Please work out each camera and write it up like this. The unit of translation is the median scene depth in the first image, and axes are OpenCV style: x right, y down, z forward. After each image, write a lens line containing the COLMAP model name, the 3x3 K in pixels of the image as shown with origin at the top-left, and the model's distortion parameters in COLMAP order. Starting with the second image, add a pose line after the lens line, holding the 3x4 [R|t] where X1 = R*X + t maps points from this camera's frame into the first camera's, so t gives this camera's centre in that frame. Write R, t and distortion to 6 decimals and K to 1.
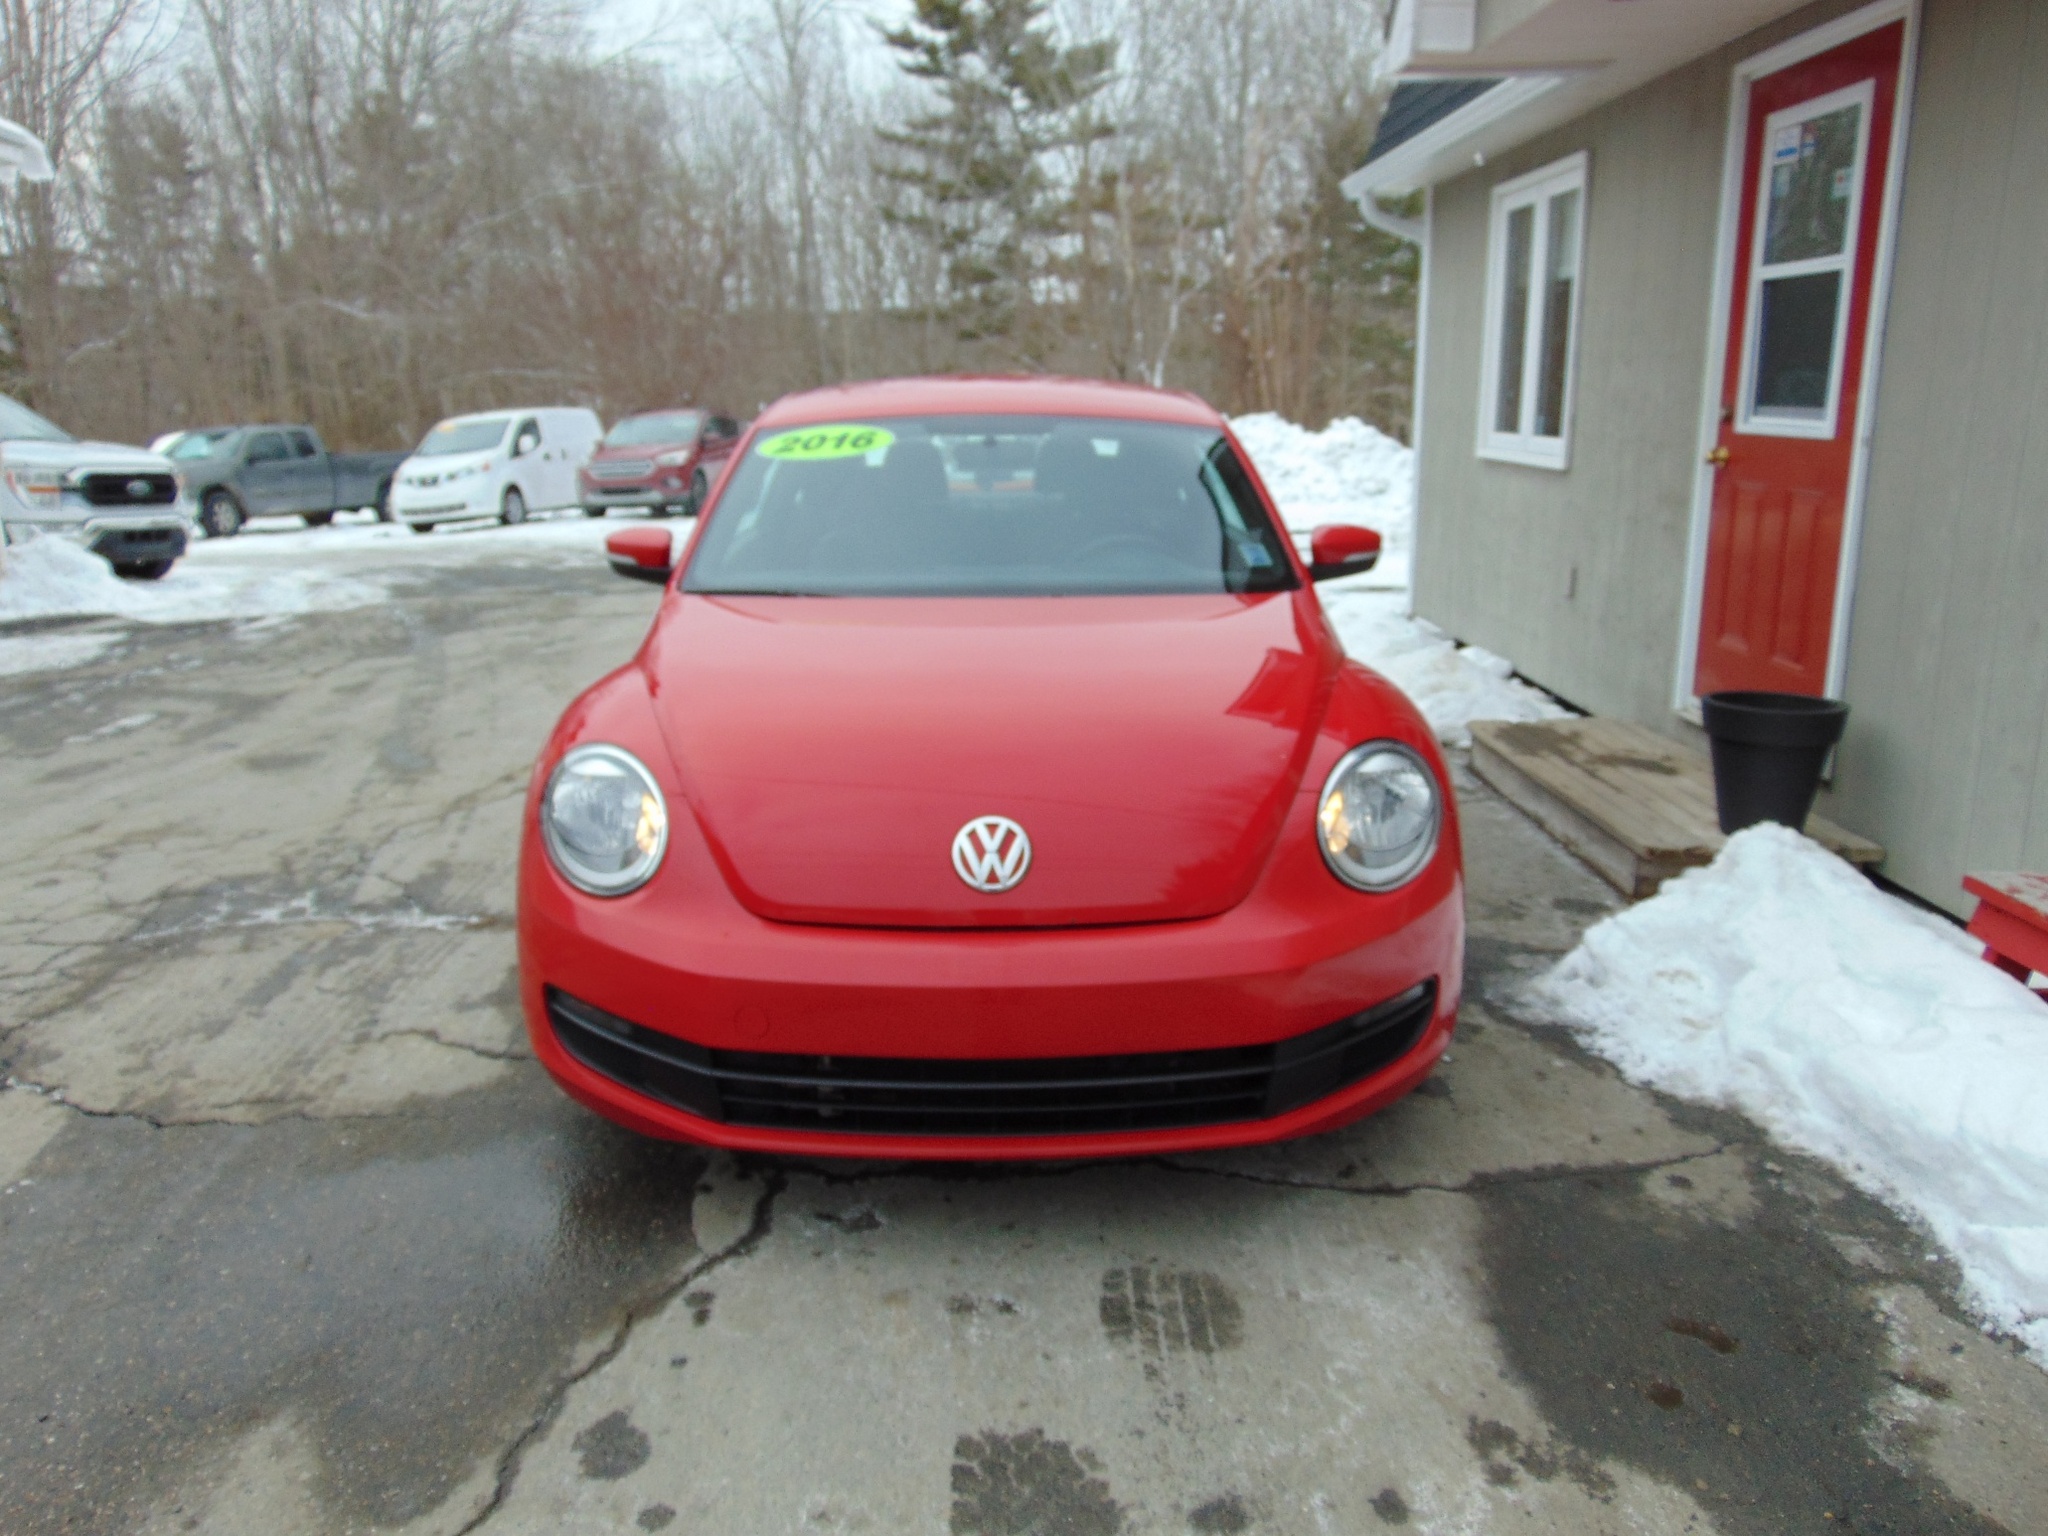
lens RADIAL K [[1518.8, 0, 1017.8], [0, 1518.8, 763.3], [0, 0, 1]] dist [-0.009544, 0.054692]
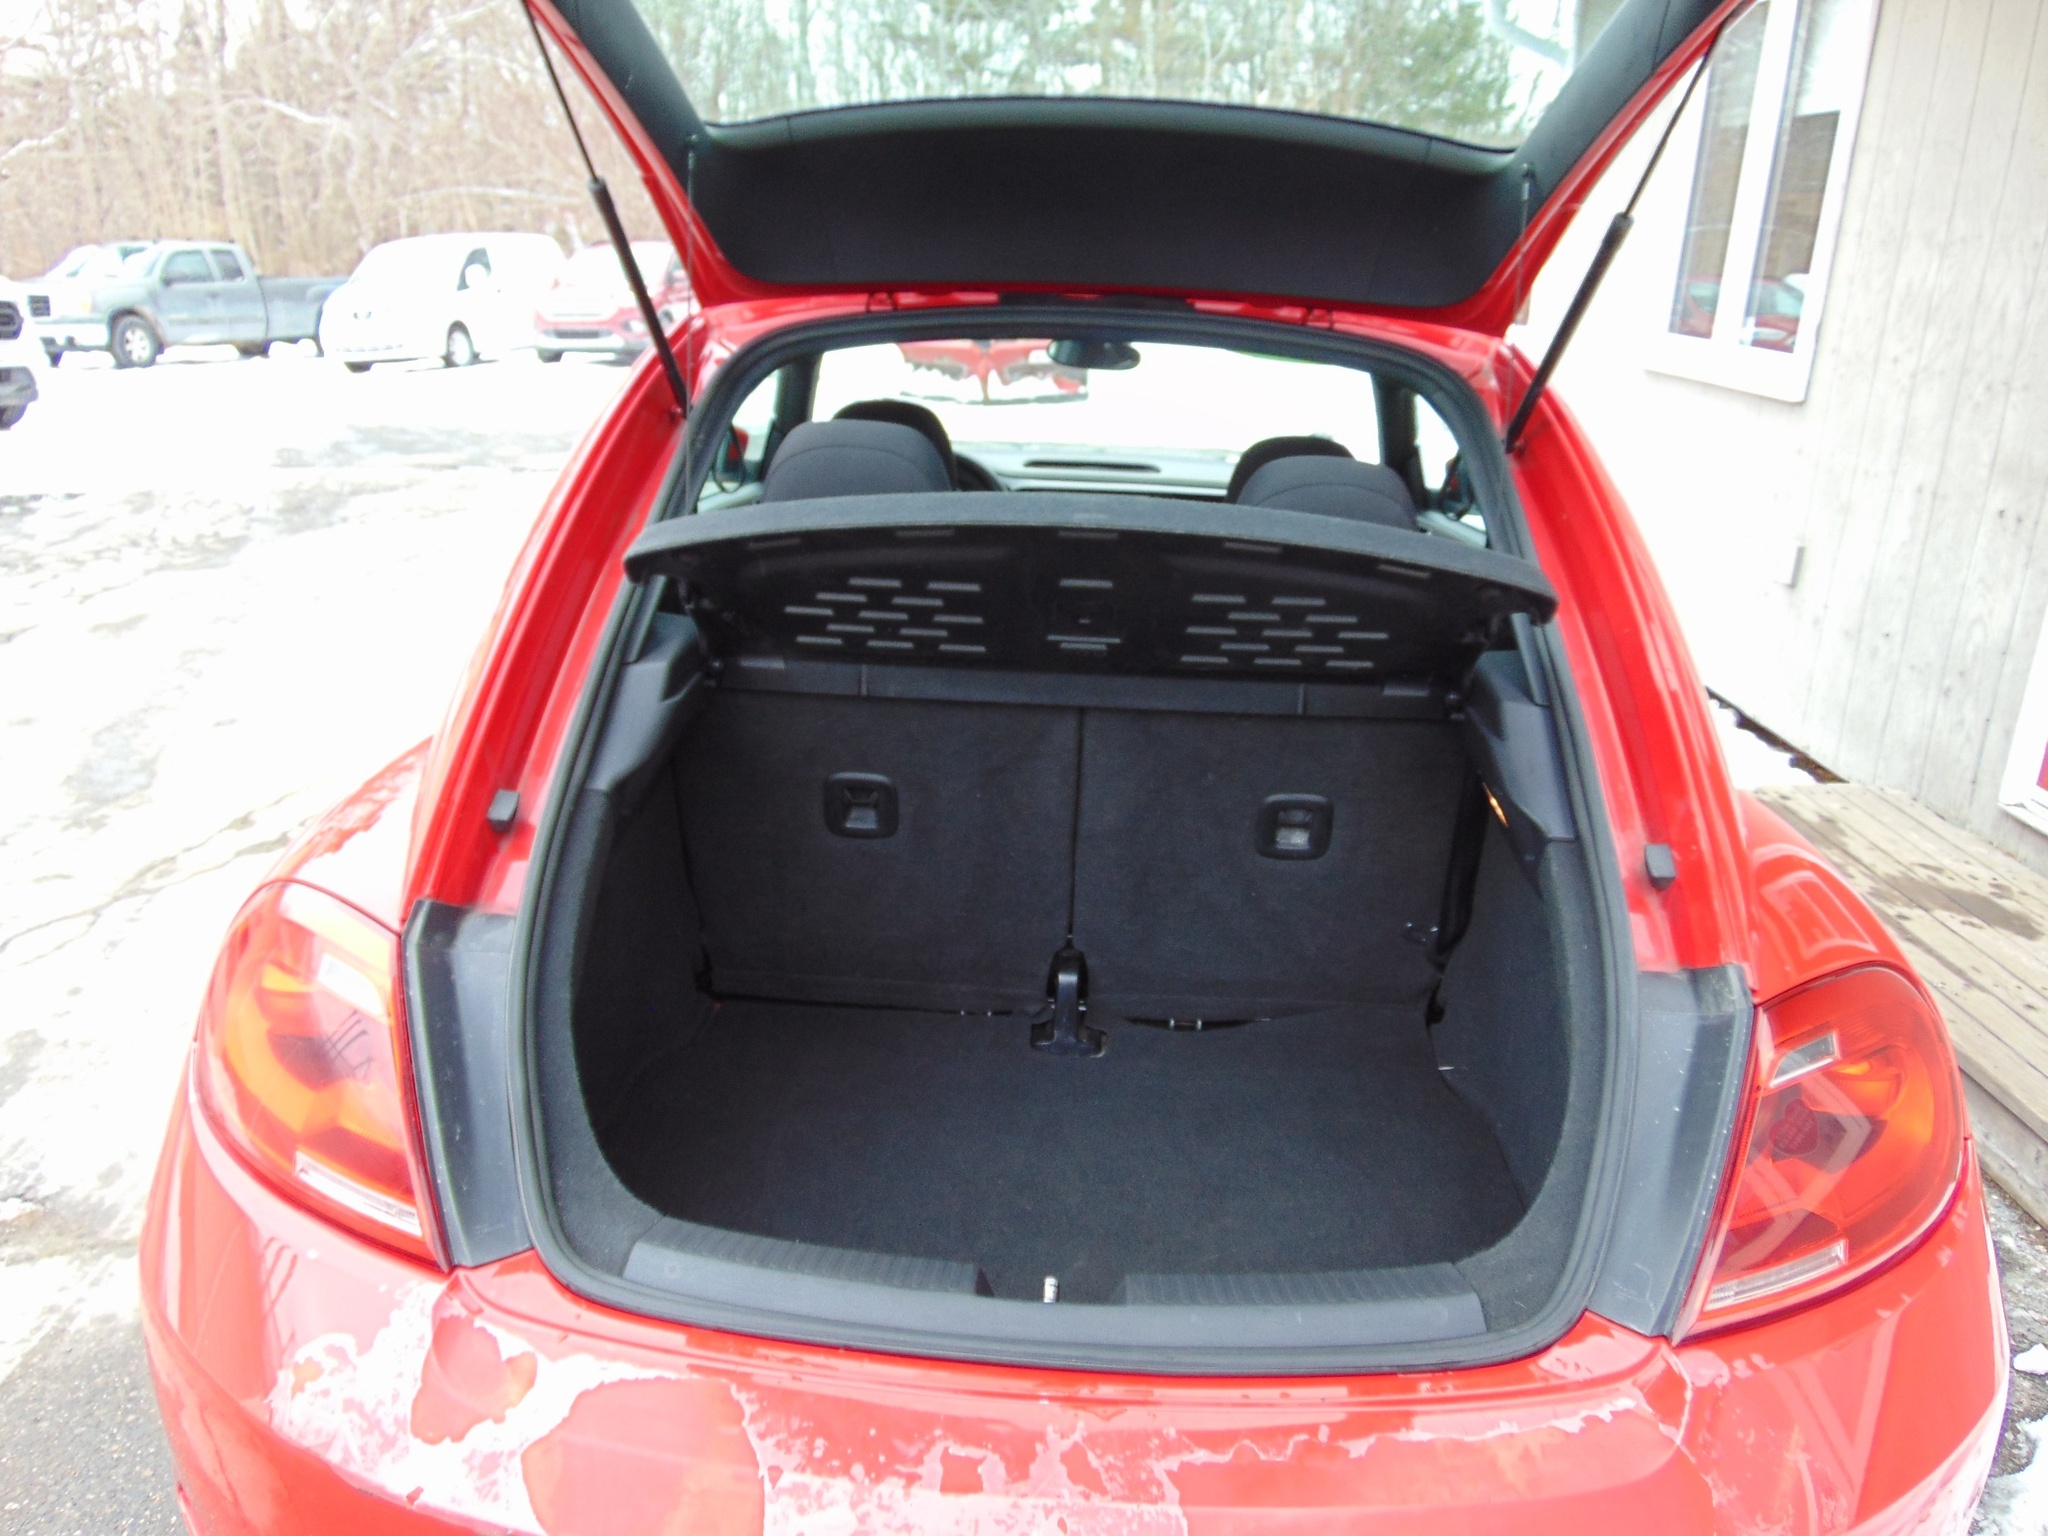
lens RADIAL K [[1521.2, 0, 1021.6], [0, 1521.2, 775.1], [0, 0, 1]] dist [-0.026949, 0.062855]
pose [[0.999308, 0.035898, 0.009745, 0.004382], [-0.036715, 0.993939, 0.103621, -0.114475], [-0.005966, -0.103907, 0.994569, 0.405071]]
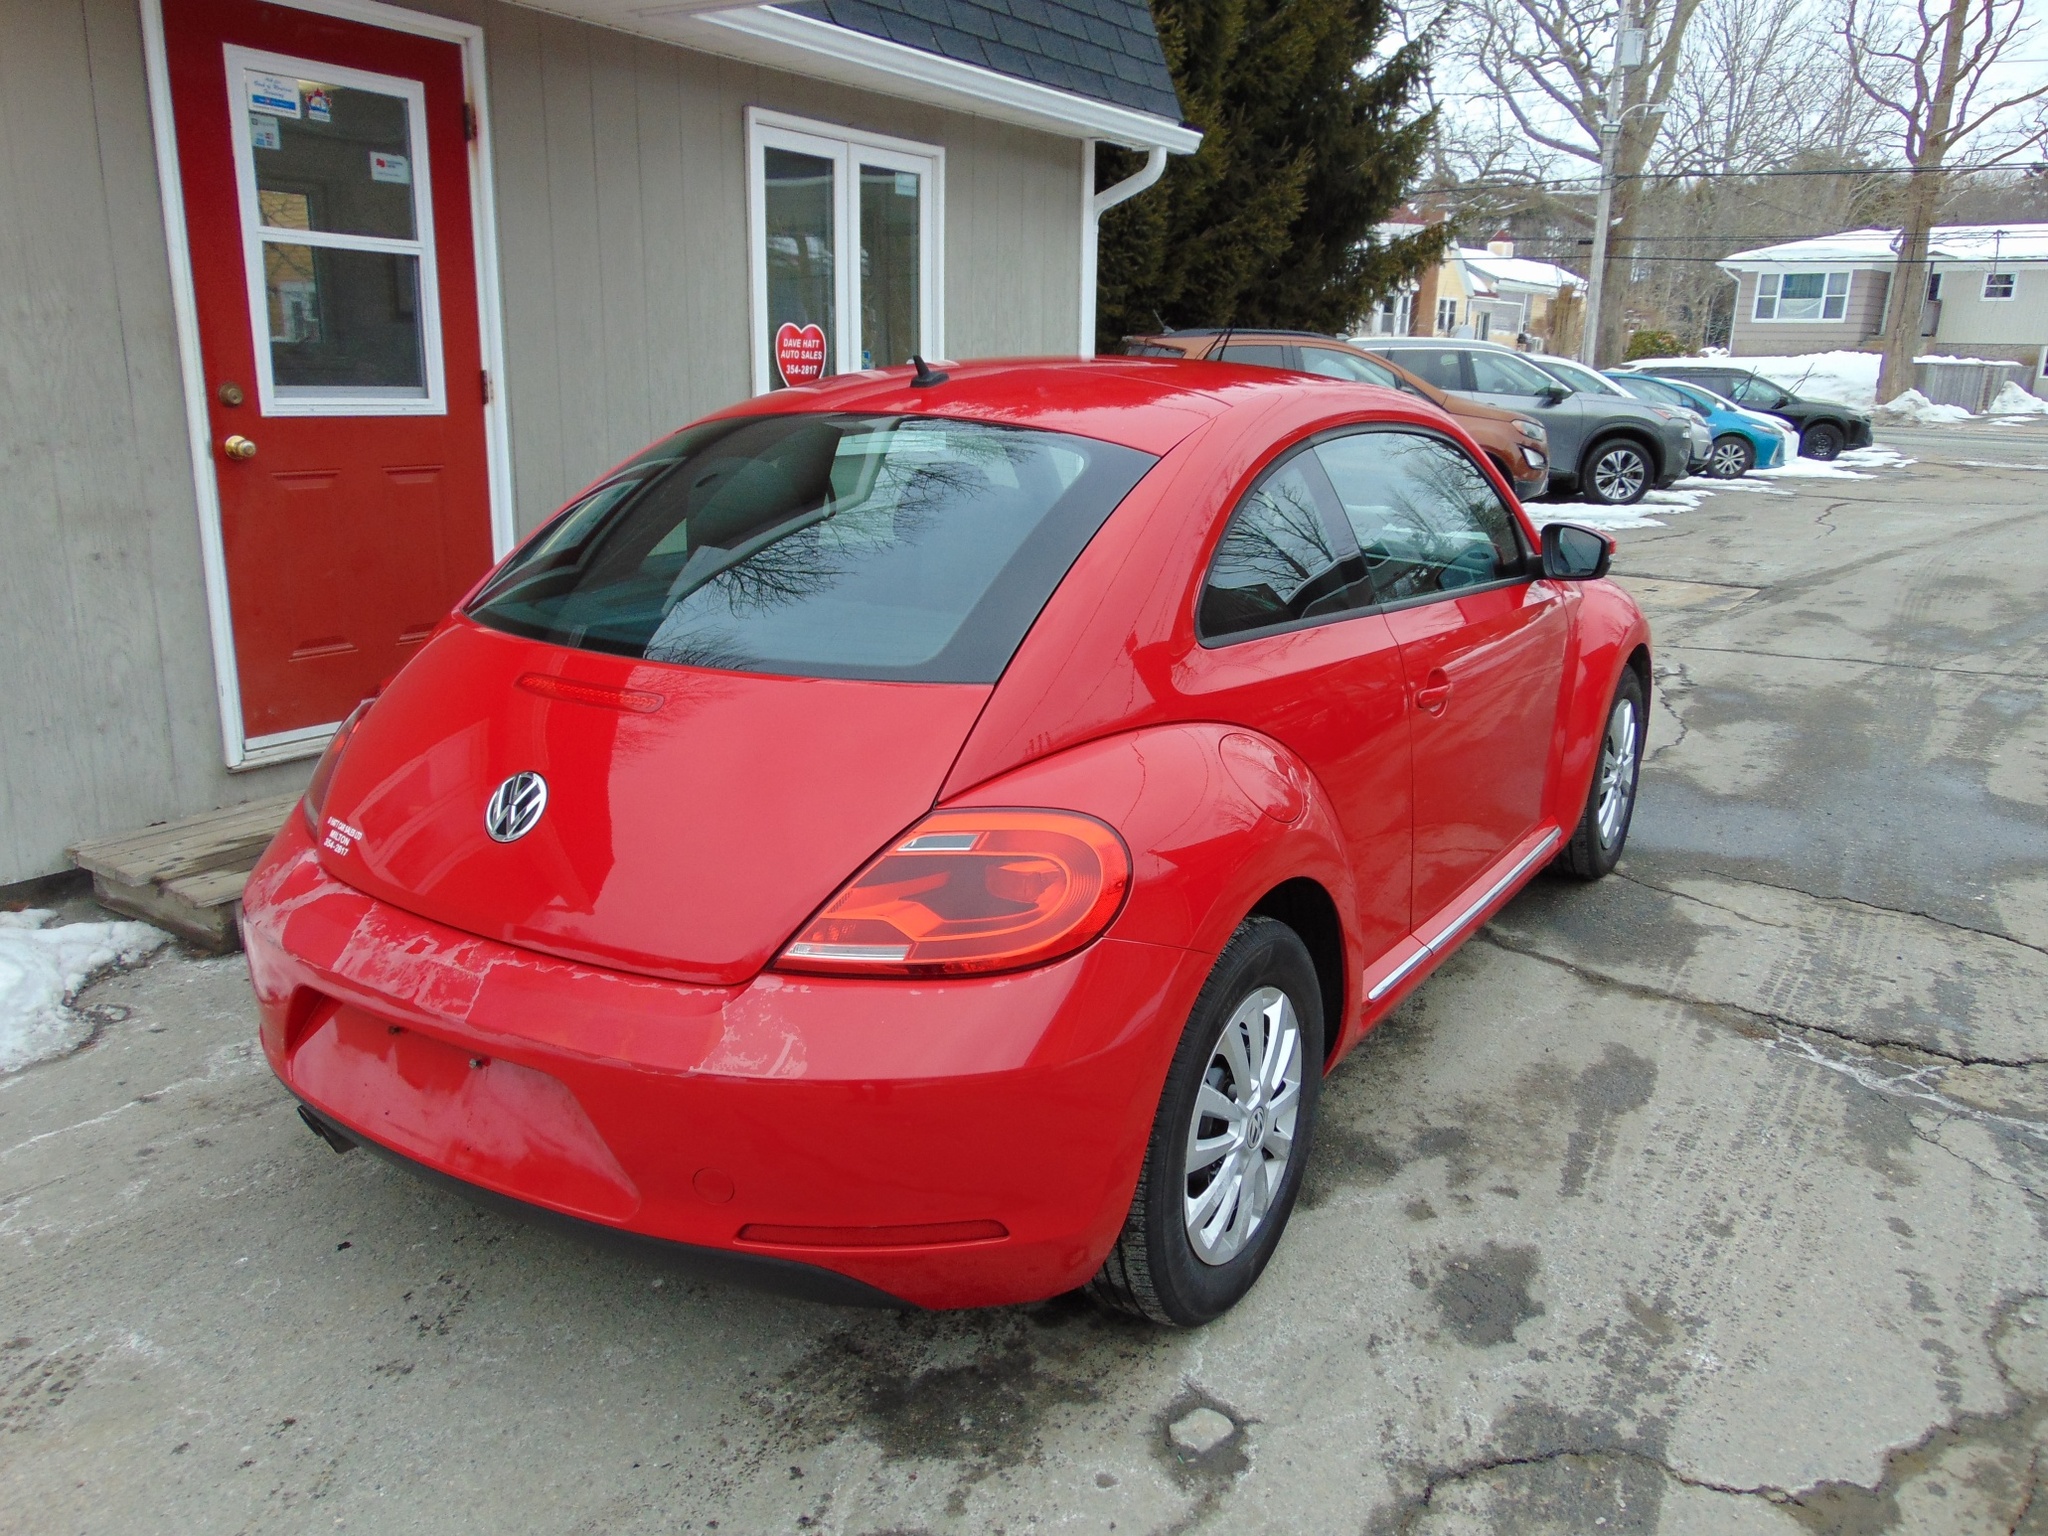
lens RADIAL K [[1525.7, 0, 1017.7], [0, 1525.7, 774.8], [0, 0, 1]] dist [-0.026259, 0.065550]
pose [[-0.827548, -0.150210, 0.540926, -0.411455], [0.125683, 0.889511, 0.439289, -0.395782], [-0.547145, 0.431518, -0.717234, 1.608304]]
